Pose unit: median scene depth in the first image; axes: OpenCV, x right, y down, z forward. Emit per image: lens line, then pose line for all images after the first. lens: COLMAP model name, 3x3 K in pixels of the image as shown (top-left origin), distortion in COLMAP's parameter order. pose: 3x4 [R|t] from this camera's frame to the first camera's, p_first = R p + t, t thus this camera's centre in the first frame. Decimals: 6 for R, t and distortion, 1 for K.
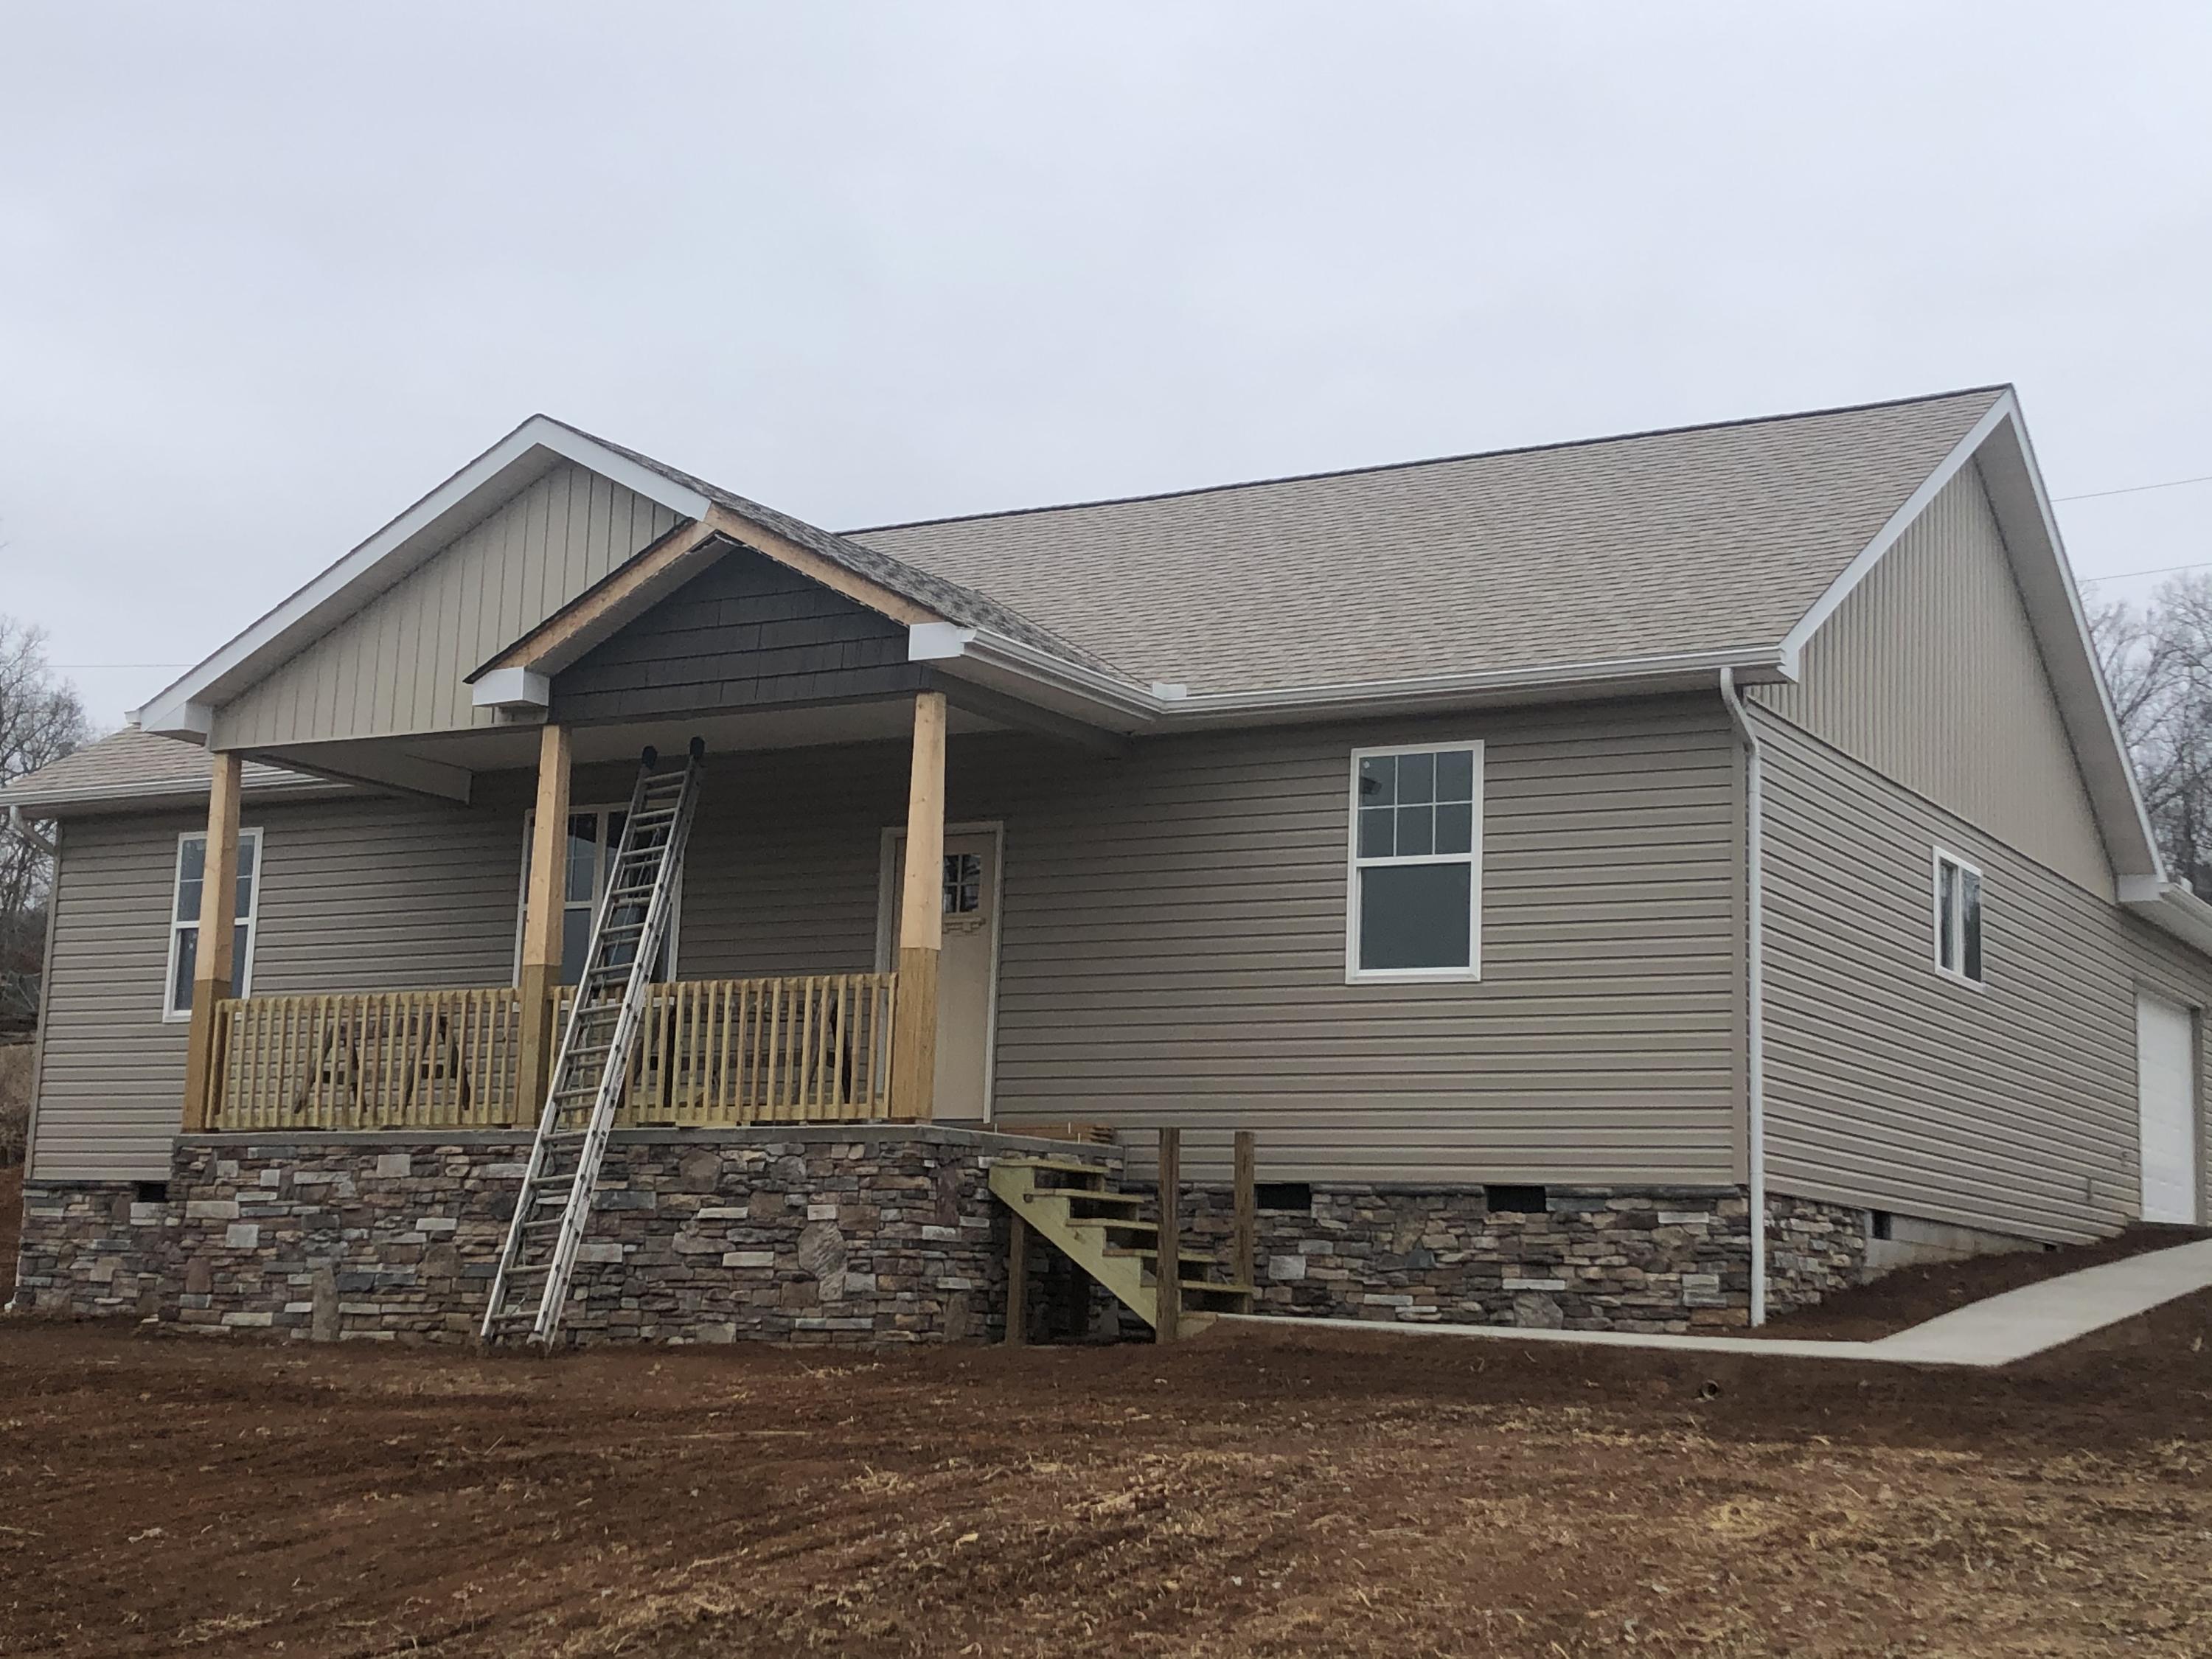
lens RADIAL K [[3130.9, 0, 1106.0], [0, 3130.9, 829.5], [0, 0, 1]] dist [0.065369, -0.115932]
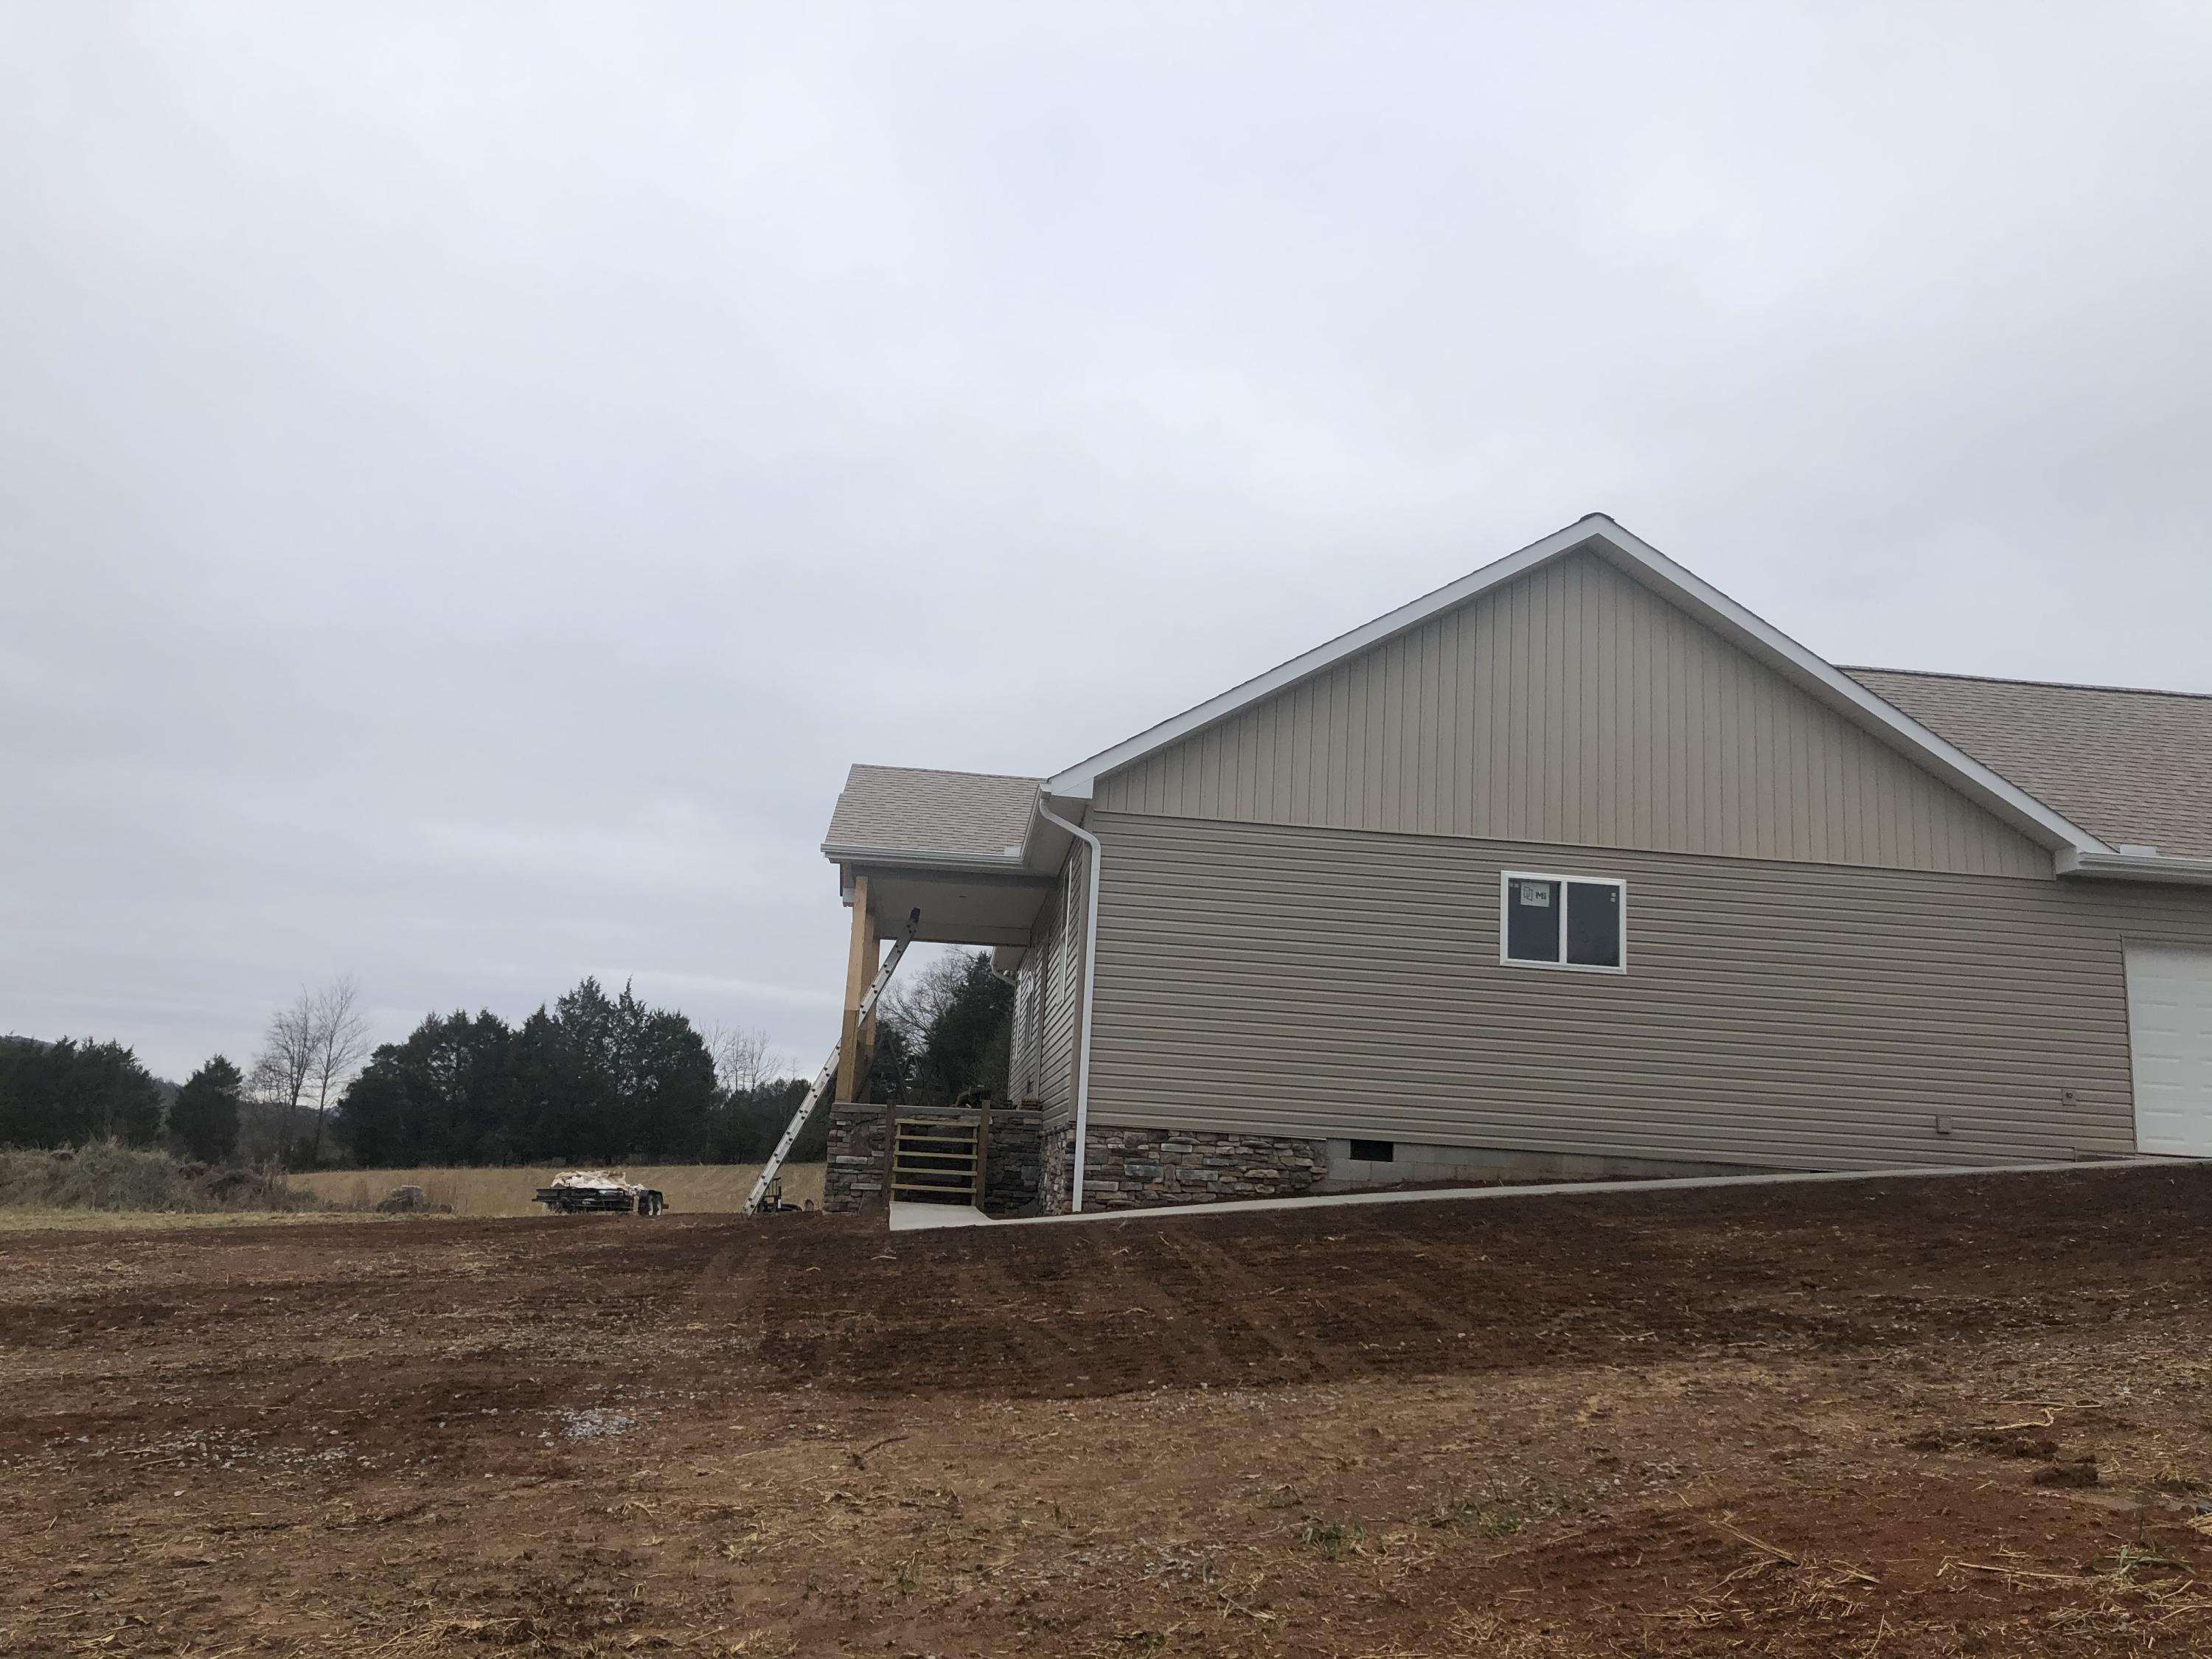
lens RADIAL K [[1783.1, 0, 1106.0], [0, 1783.1, 829.5], [0, 0, 1]] dist [0.087740, -0.187268]
pose [[0.585601, -0.157663, -0.795119, 0.896315], [0.096001, 0.987488, -0.125103, 0.077649], [0.804895, -0.003071, 0.593410, 0.454915]]
